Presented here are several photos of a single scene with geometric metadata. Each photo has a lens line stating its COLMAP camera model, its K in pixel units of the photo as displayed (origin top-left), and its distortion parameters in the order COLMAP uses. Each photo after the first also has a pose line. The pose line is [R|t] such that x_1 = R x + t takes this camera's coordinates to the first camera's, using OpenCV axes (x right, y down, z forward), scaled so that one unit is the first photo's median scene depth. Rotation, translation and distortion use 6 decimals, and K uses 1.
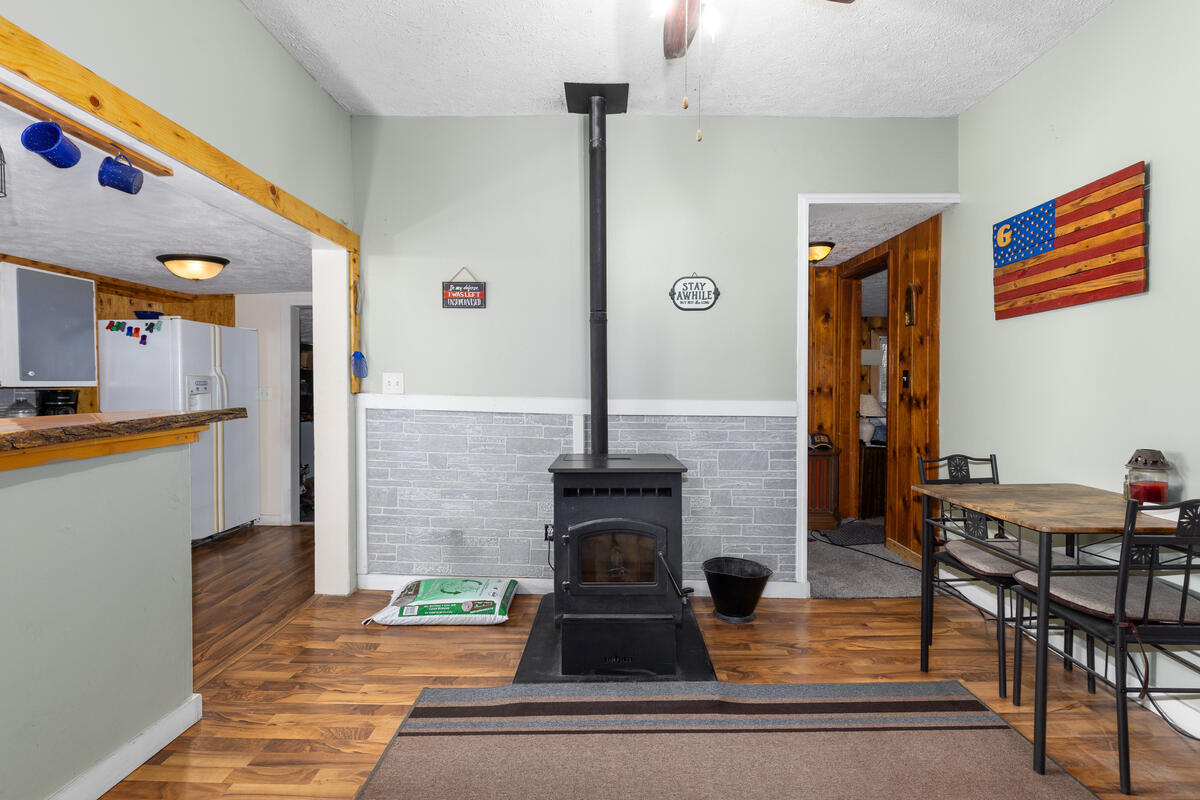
lens RADIAL K [[555.9, 0, 609.8], [0, 555.9, 402.9], [0, 0, 1]] dist [-0.003408, -0.000641]
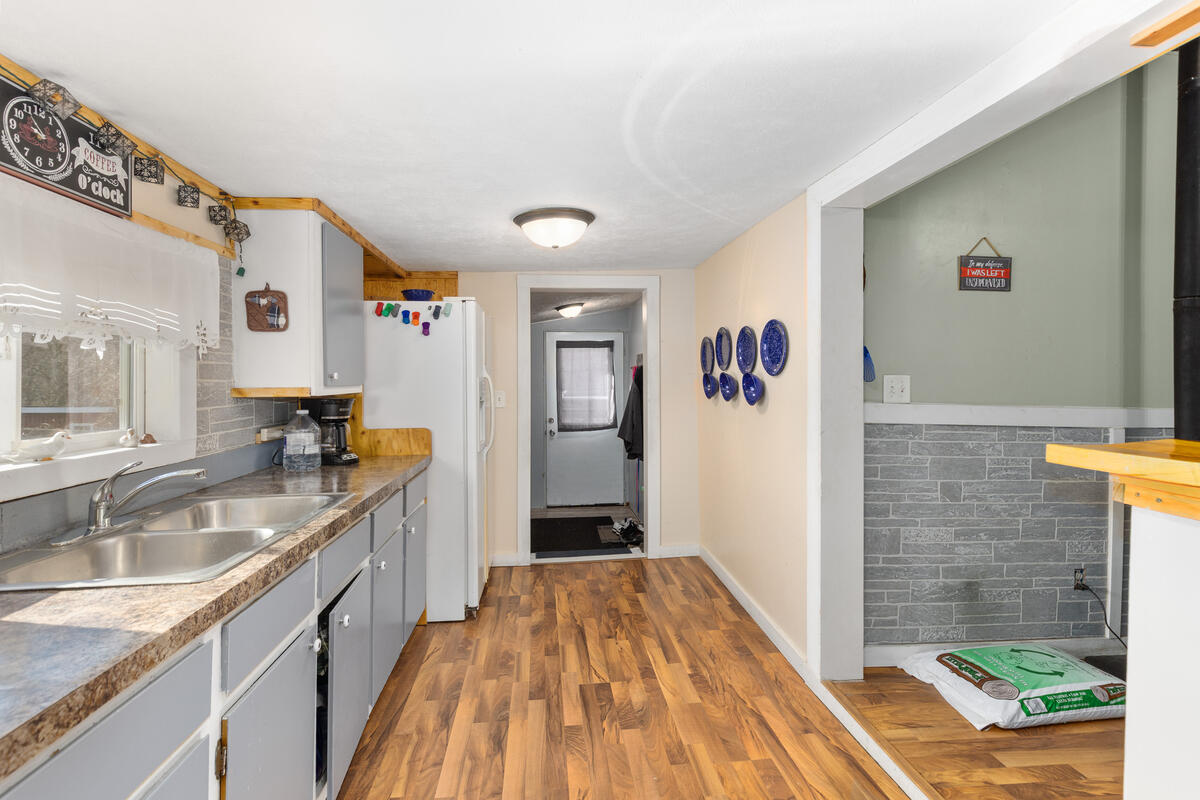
lens RADIAL K [[555.9, 0, 599.1], [0, 555.9, 392.1], [0, 0, 1]] dist [-0.003408, -0.000641]
pose [[0.993530, -0.004465, 0.113481, -0.869639], [0.005748, 0.999923, -0.010977, -0.025267], [-0.113424, 0.011558, 0.993479, 0.299694]]
